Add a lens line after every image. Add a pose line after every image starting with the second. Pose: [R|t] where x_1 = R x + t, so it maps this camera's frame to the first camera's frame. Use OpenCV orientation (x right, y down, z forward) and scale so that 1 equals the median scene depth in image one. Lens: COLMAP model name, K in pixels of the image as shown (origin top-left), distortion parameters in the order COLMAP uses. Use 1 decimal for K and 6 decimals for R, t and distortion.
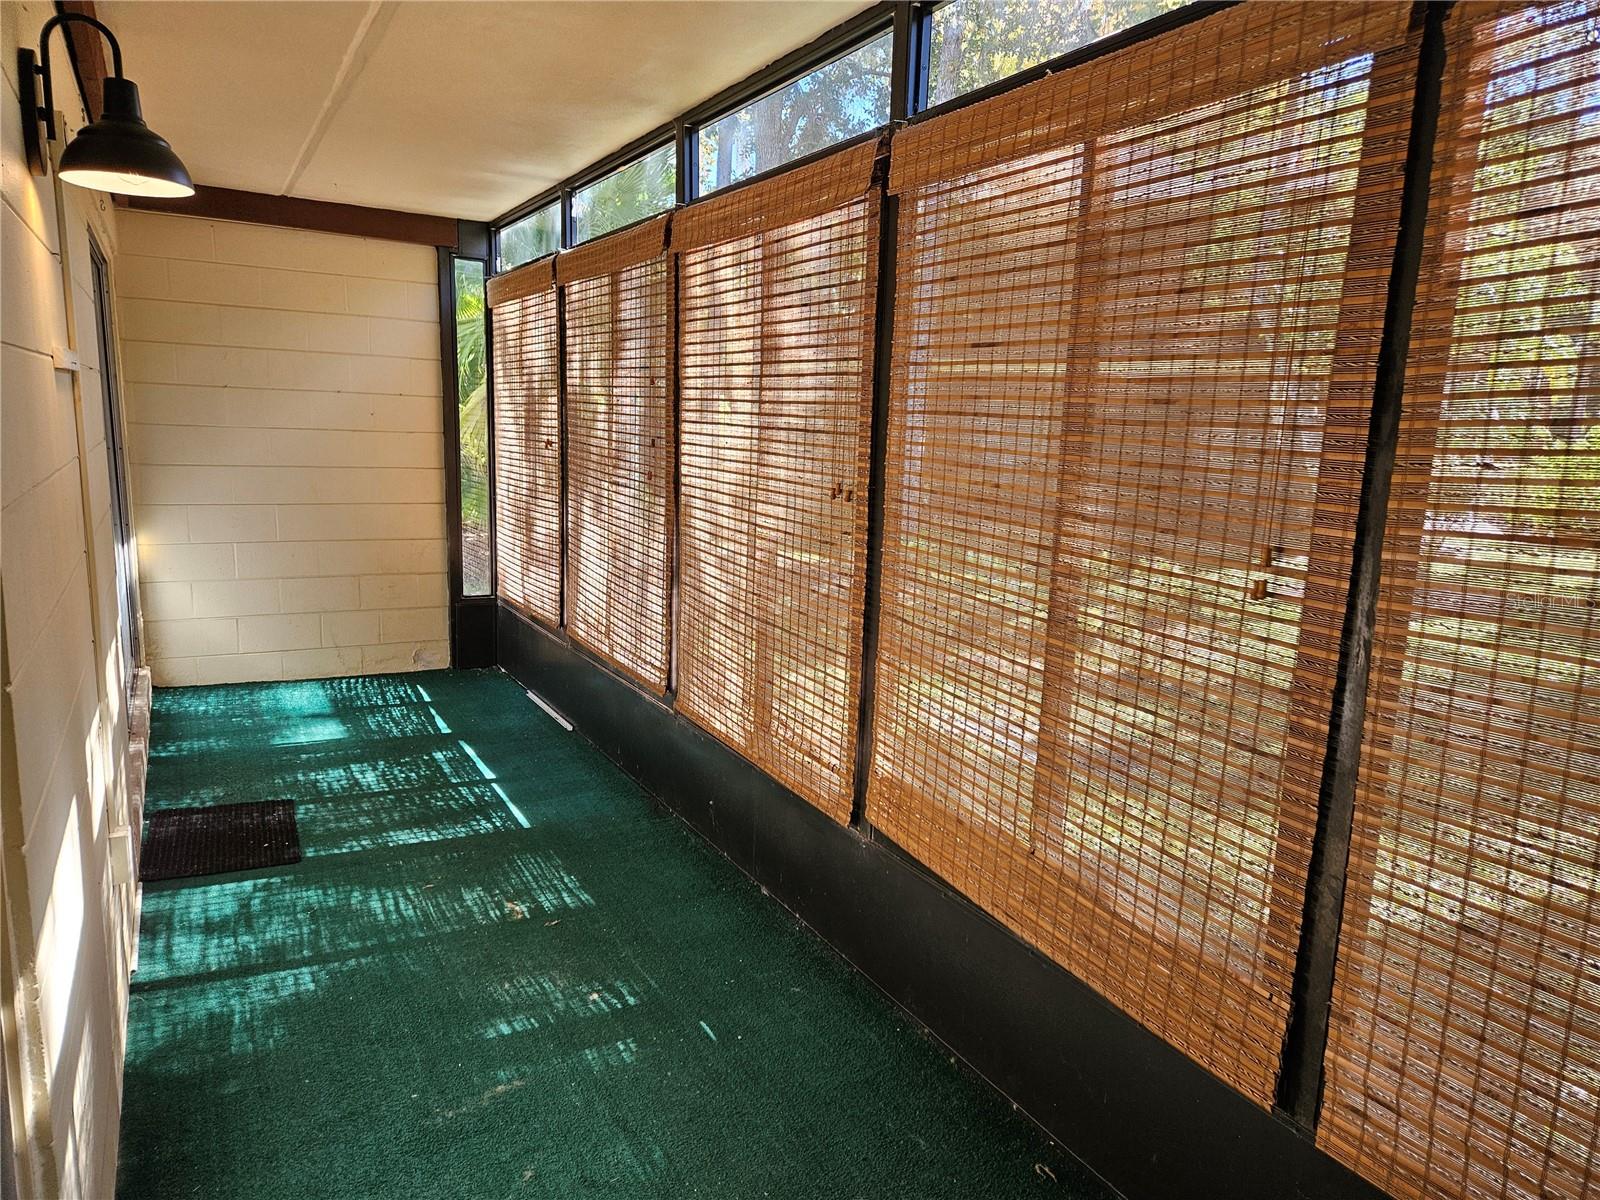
lens RADIAL K [[1075.1, 0, 797.2], [0, 1075.1, 605.3], [0, 0, 1]] dist [0.087889, -0.077502]
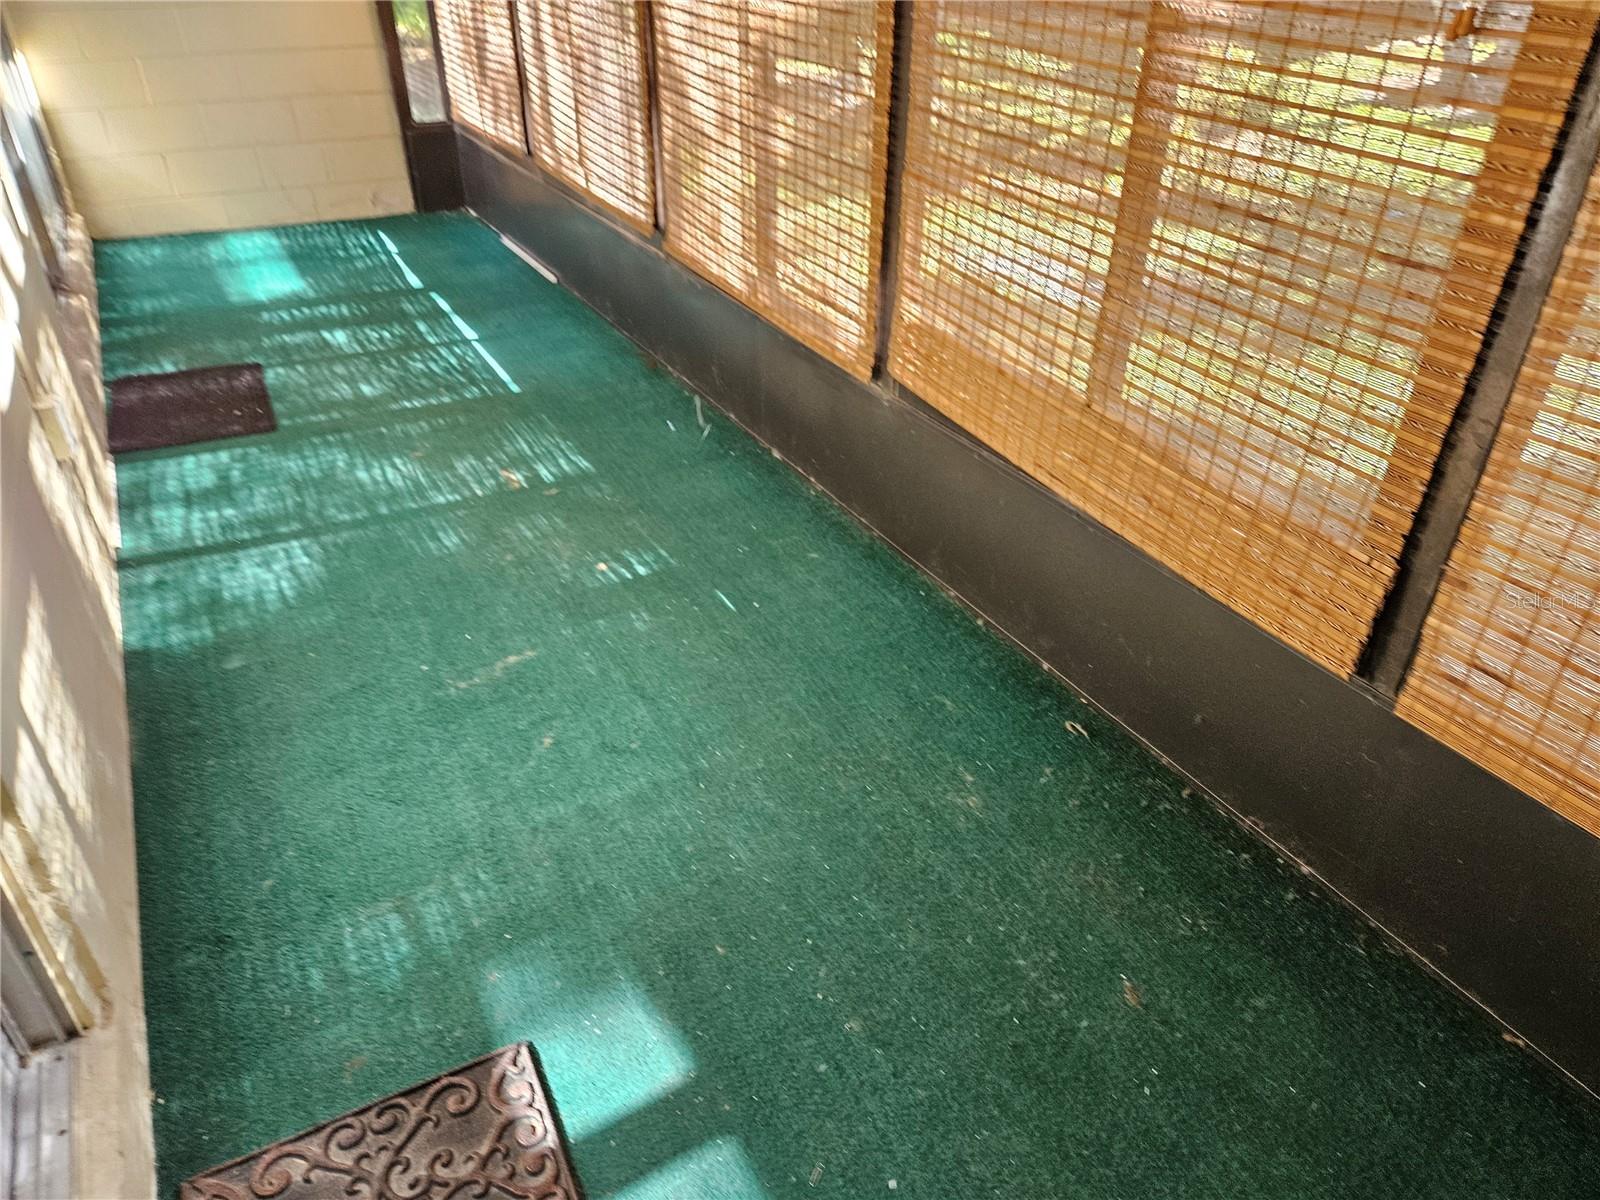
lens RADIAL K [[1075.1, 0, 797.2], [0, 1075.1, 605.3], [0, 0, 1]] dist [0.087889, -0.077502]
pose [[0.999574, -0.025569, -0.014094, -0.003744], [0.029057, 0.918287, 0.394847, 0.026744], [0.002847, -0.395088, 0.918639, 0.140442]]
